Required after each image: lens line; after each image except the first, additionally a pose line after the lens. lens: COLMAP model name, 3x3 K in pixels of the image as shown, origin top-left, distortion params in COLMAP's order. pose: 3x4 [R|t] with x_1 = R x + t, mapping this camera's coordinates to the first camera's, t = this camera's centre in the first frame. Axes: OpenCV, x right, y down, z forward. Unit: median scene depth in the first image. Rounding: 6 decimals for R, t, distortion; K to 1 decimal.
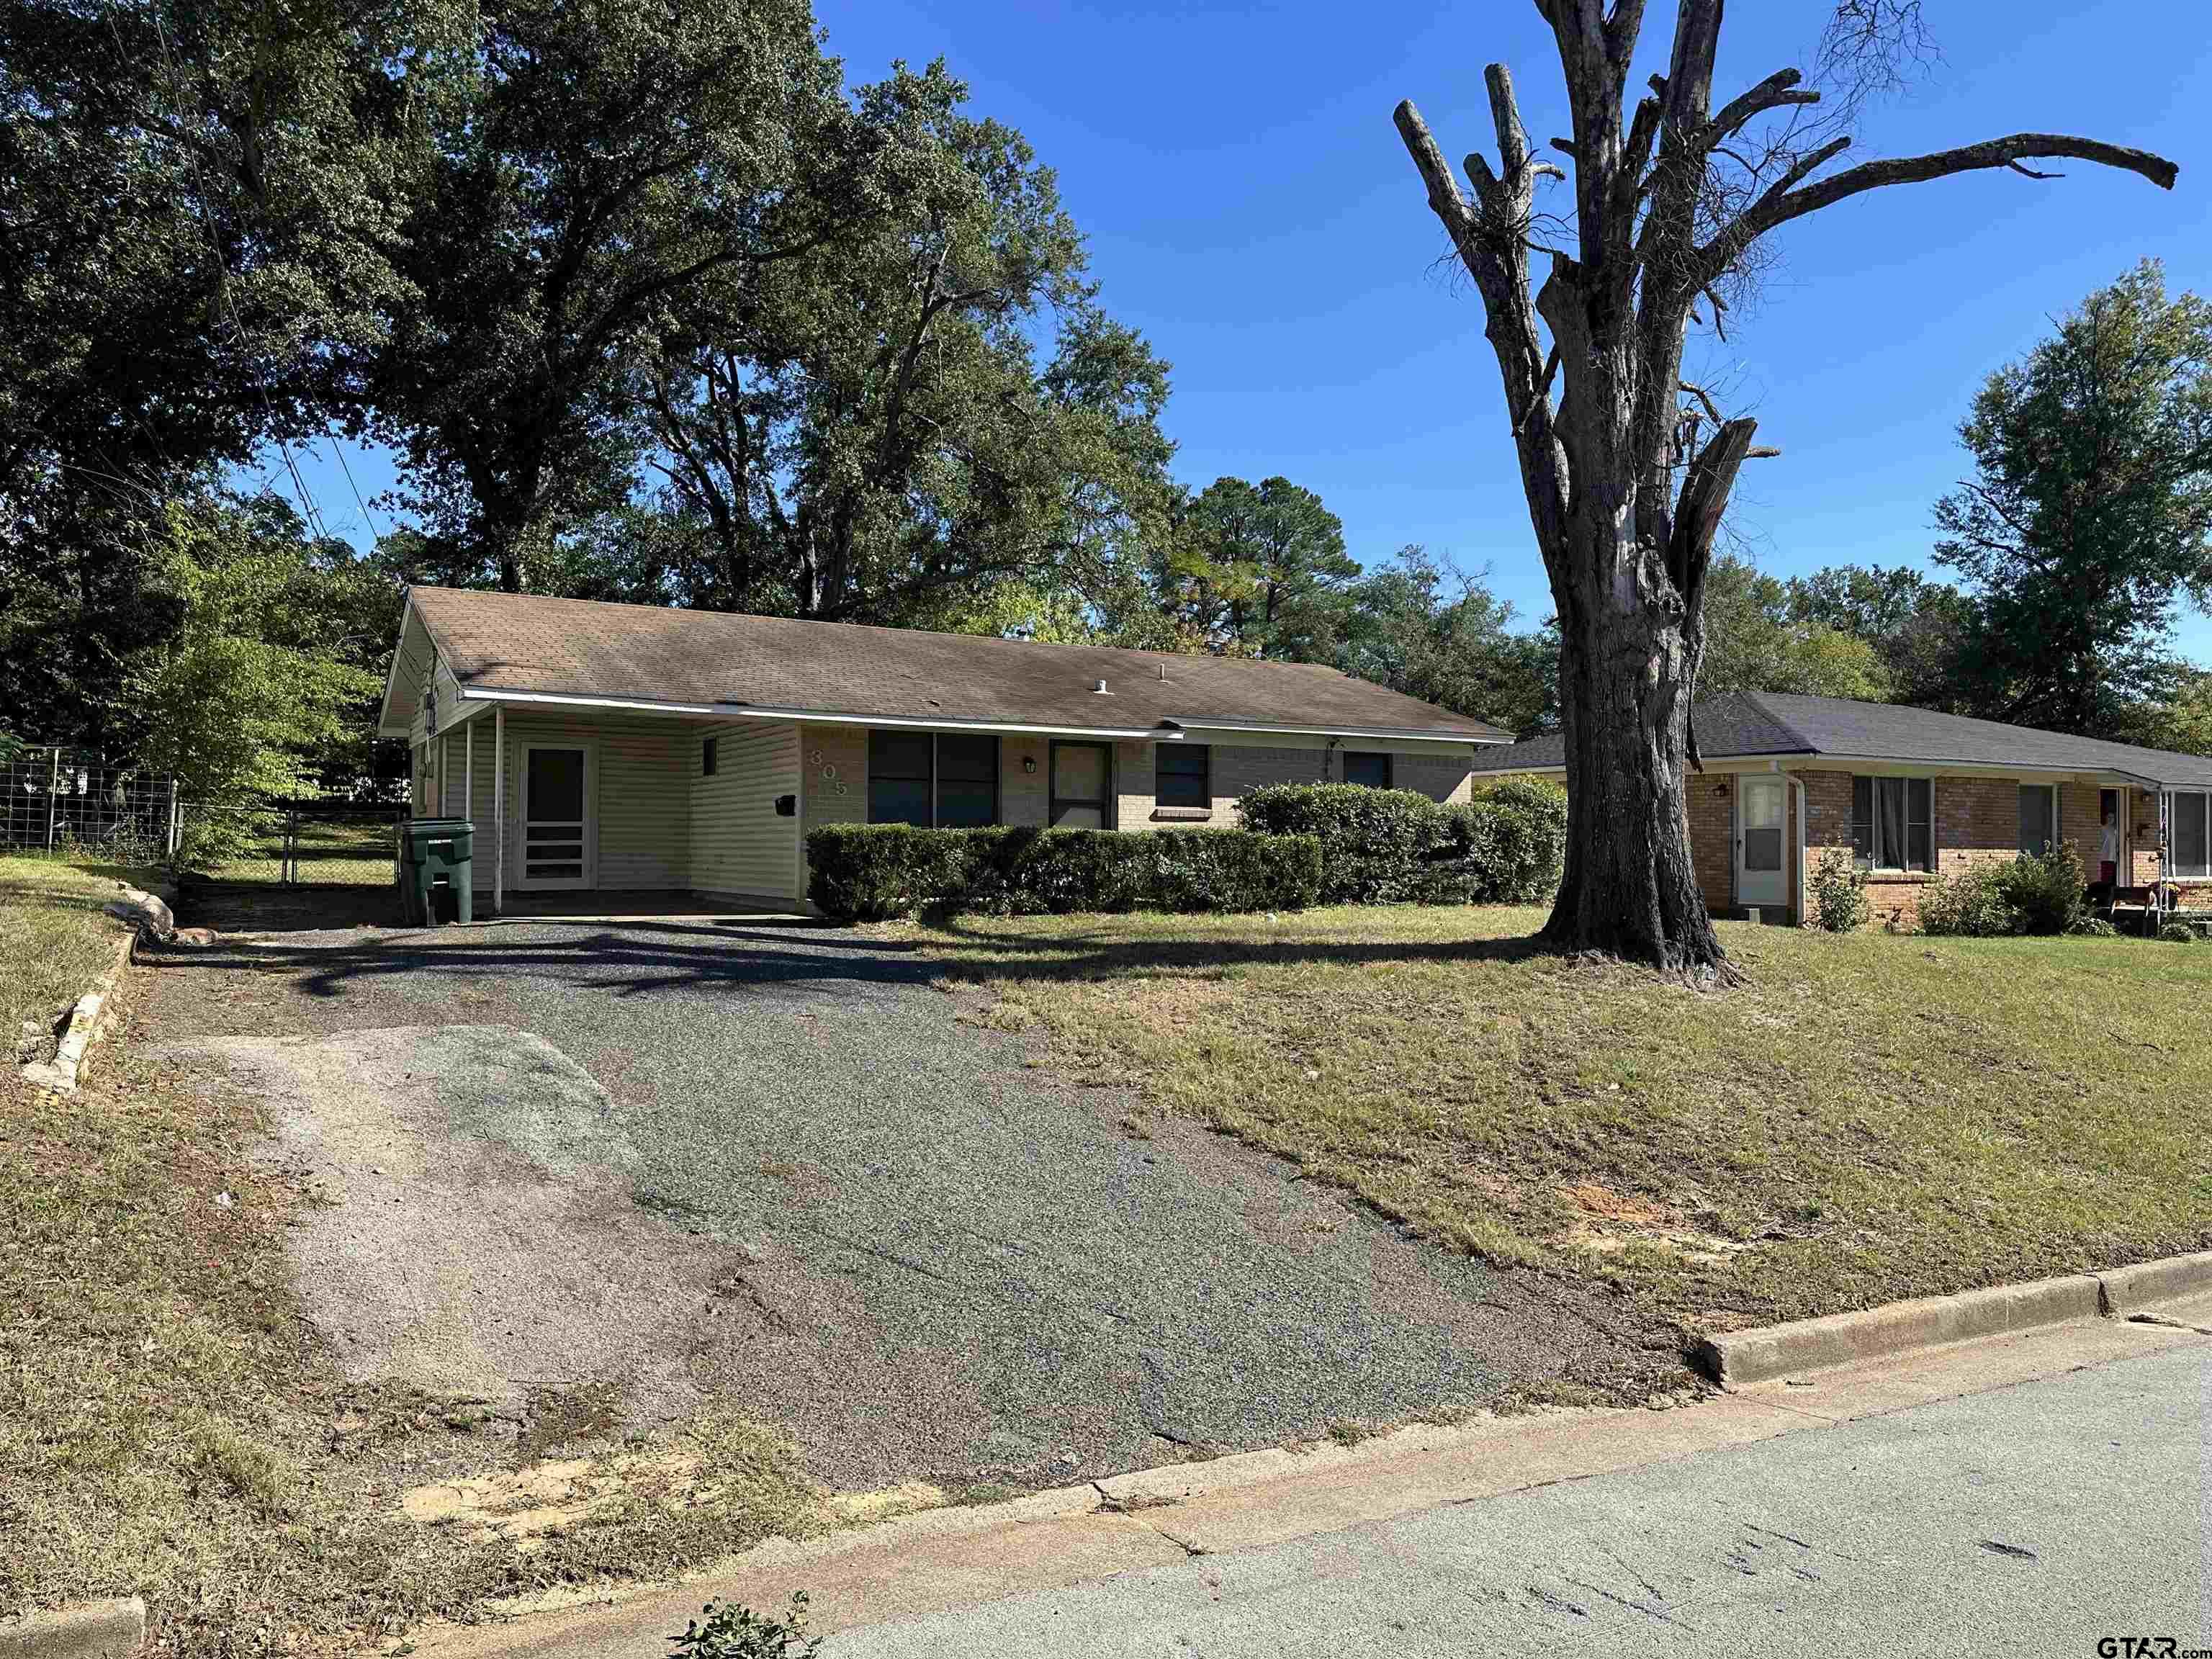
lens RADIAL K [[1572.9, 0, 1103.9], [0, 1572.9, 818.3], [0, 0, 1]] dist [0.086426, -0.108924]
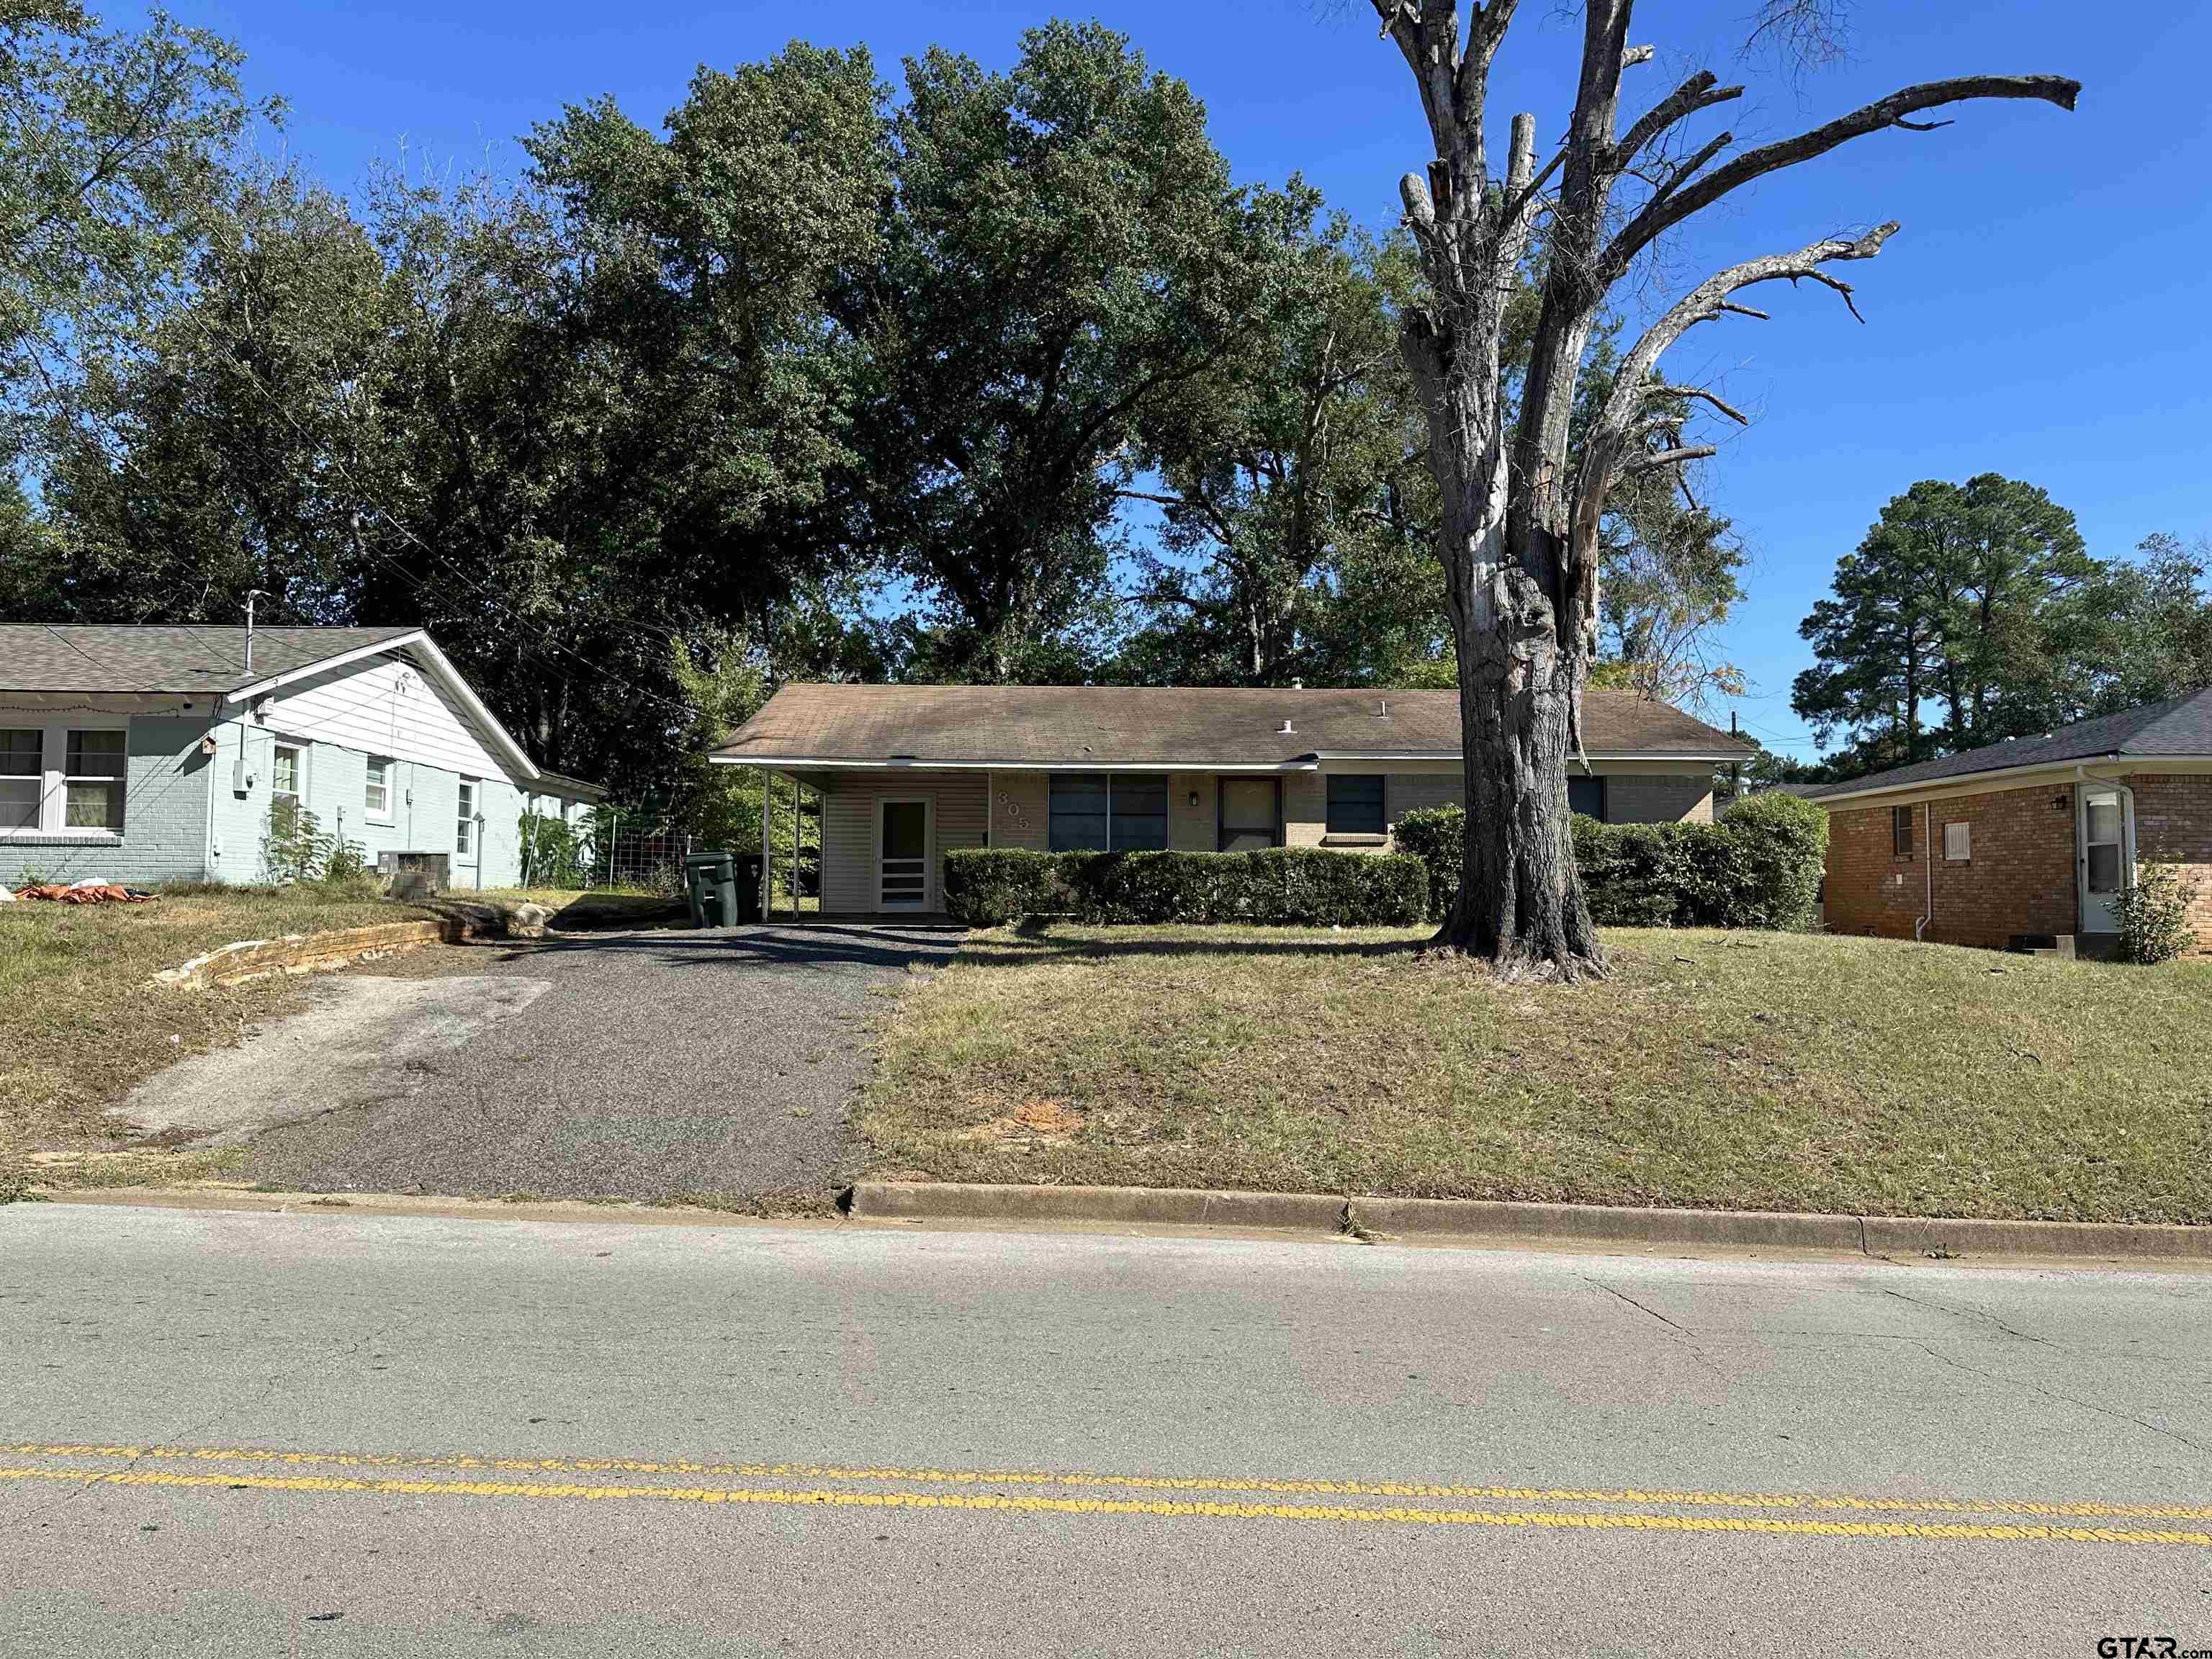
lens RADIAL K [[1572.9, 0, 1103.9], [0, 1572.9, 818.3], [0, 0, 1]] dist [0.086426, -0.108924]
pose [[0.875908, -0.031534, -0.481447, 0.419034], [0.012750, 0.999026, -0.042237, 0.026147], [0.482310, 0.030858, 0.875457, -0.031024]]
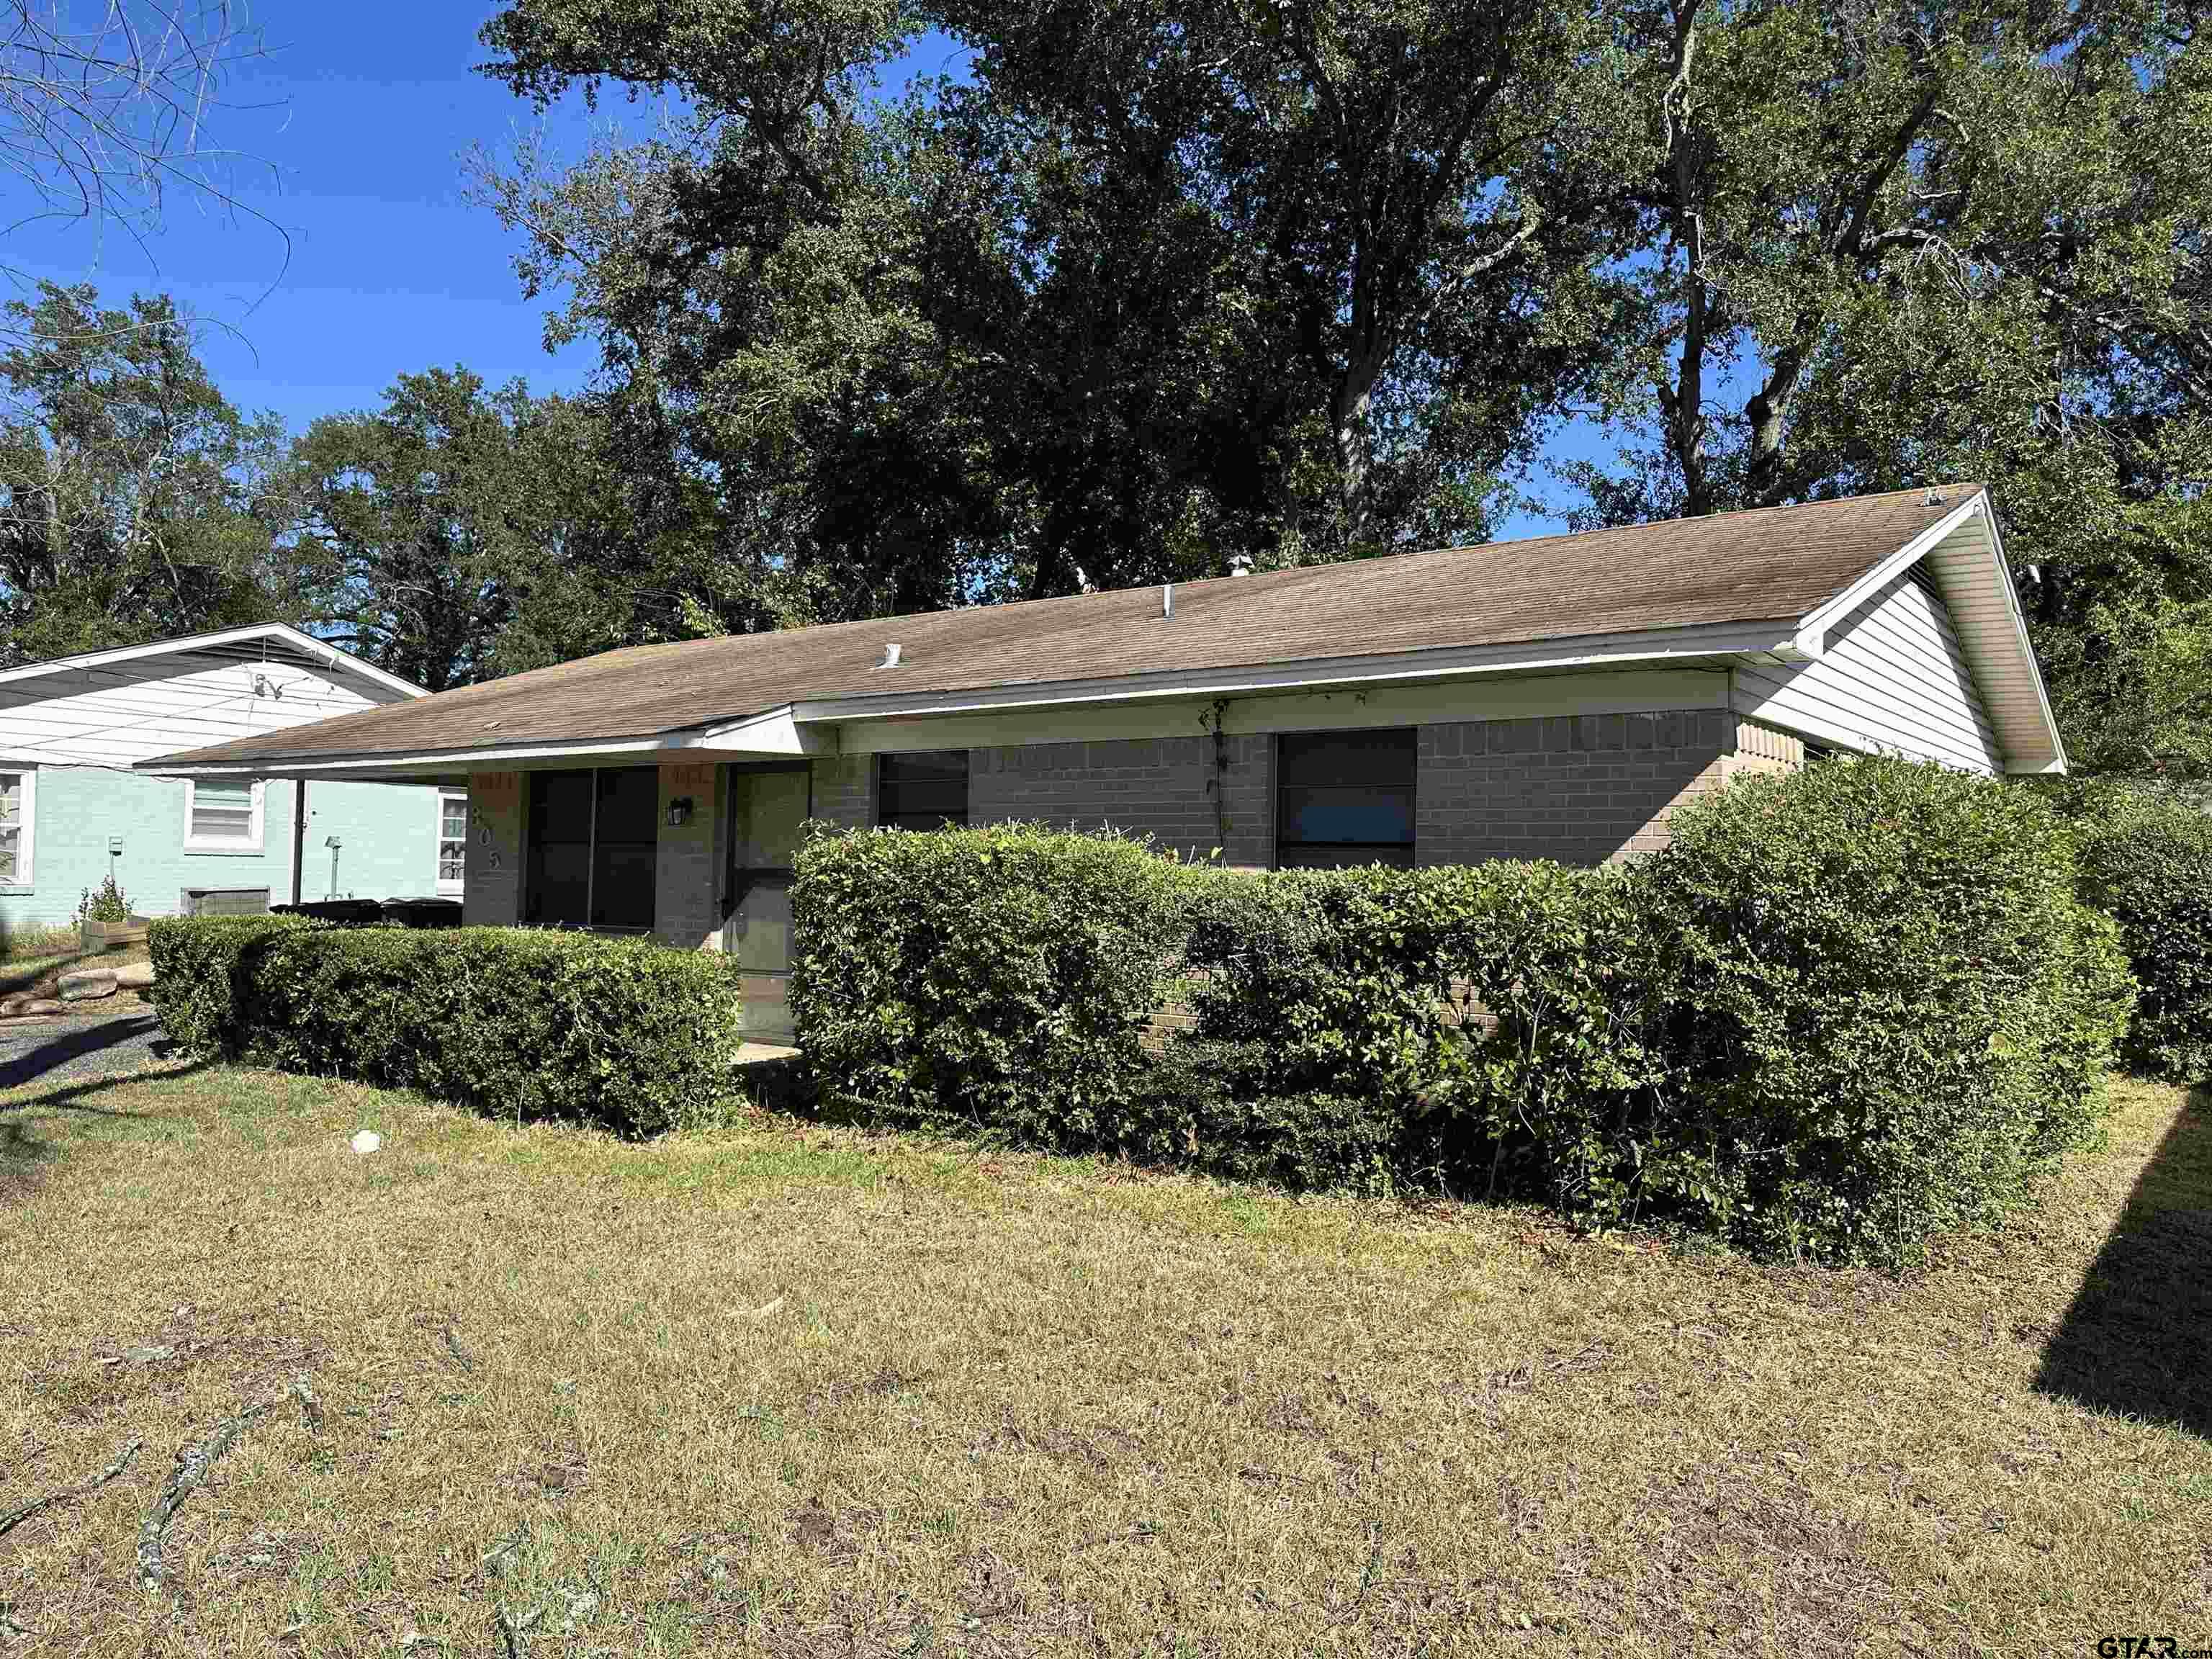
lens RADIAL K [[1572.9, 0, 1103.9], [0, 1572.9, 818.3], [0, 0, 1]] dist [0.086426, -0.108924]
pose [[0.419773, -0.038477, -0.906813, 0.516906], [0.009623, 0.999234, -0.037944, -0.007681], [0.907578, 0.007202, 0.419821, 0.843465]]
